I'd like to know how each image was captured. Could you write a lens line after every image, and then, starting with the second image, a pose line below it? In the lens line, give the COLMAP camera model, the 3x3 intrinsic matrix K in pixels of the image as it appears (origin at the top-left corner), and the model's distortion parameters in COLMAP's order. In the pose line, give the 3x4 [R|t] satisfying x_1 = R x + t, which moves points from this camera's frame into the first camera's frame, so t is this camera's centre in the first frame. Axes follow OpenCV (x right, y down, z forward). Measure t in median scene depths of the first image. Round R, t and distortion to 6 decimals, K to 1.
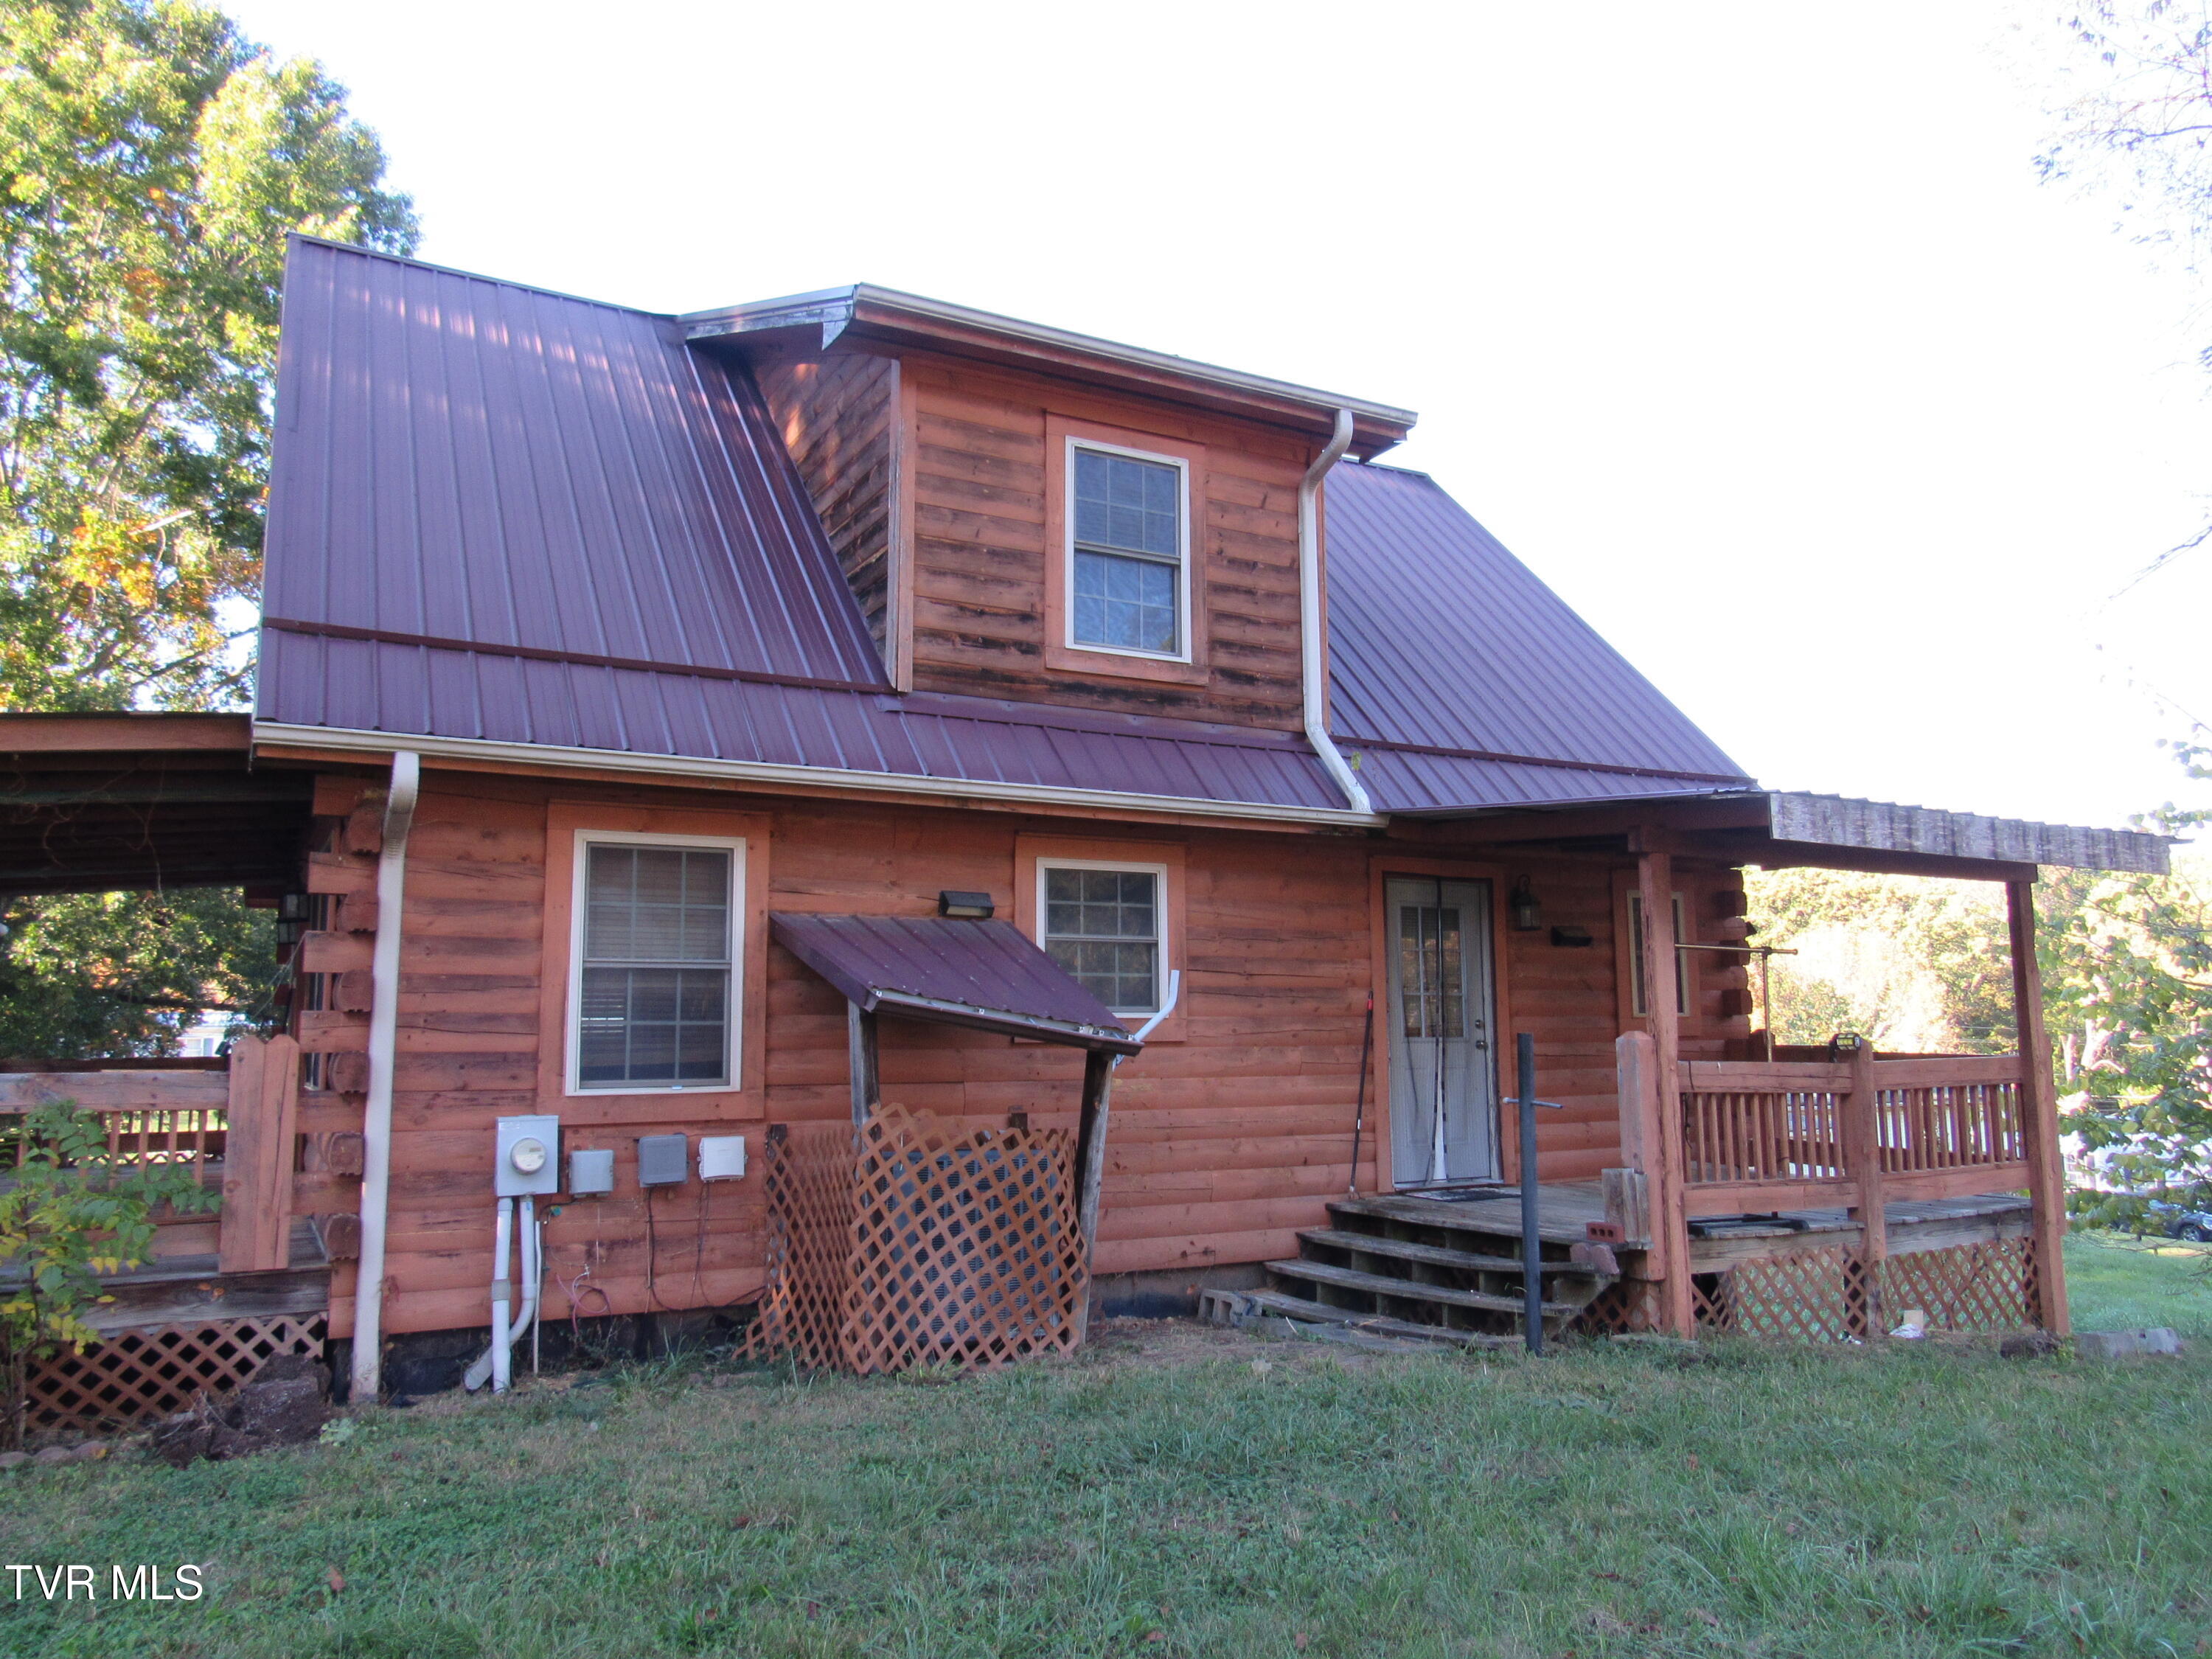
lens RADIAL K [[1576.4, 0, 1115.8], [0, 1576.4, 831.0], [0, 0, 1]] dist [-0.024315, 0.009779]
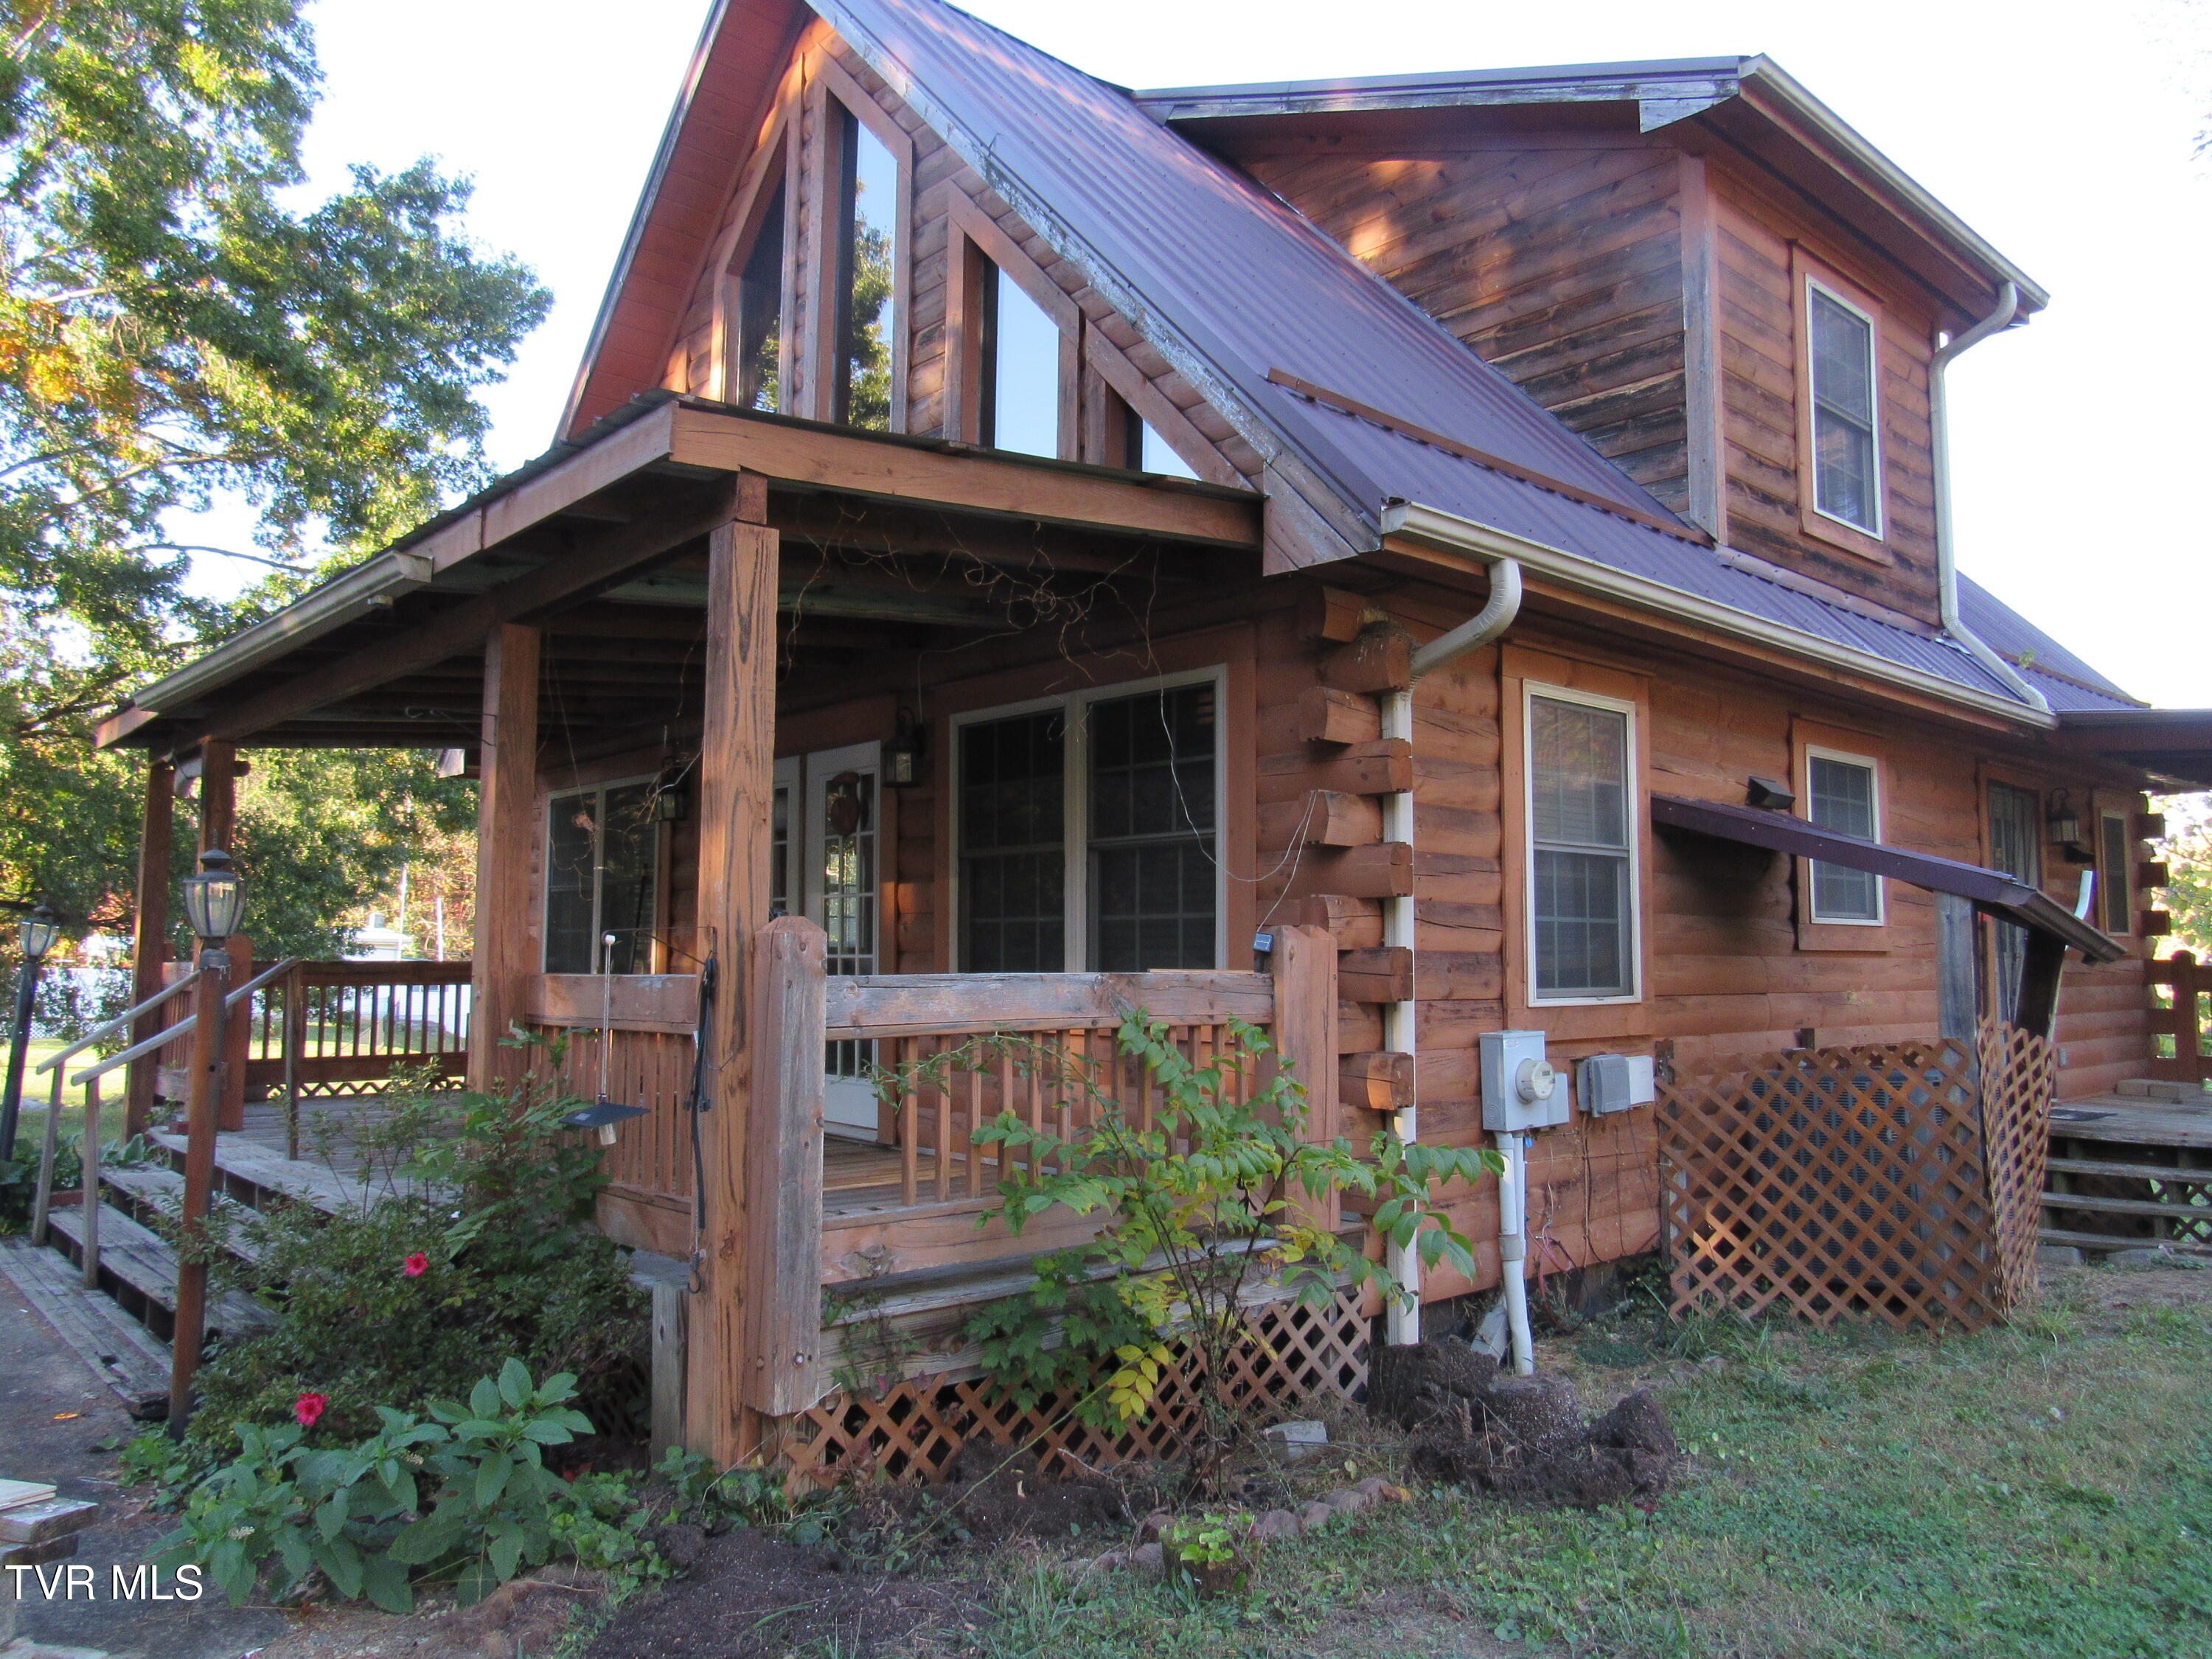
lens RADIAL K [[1576.4, 0, 1101.6], [0, 1576.4, 825.5], [0, 0, 1]] dist [-0.024315, 0.009779]
pose [[0.972927, 0.029621, 0.229208, -0.712419], [-0.039205, 0.998532, 0.037374, 0.050470], [-0.227764, -0.045348, 0.972660, 0.250092]]
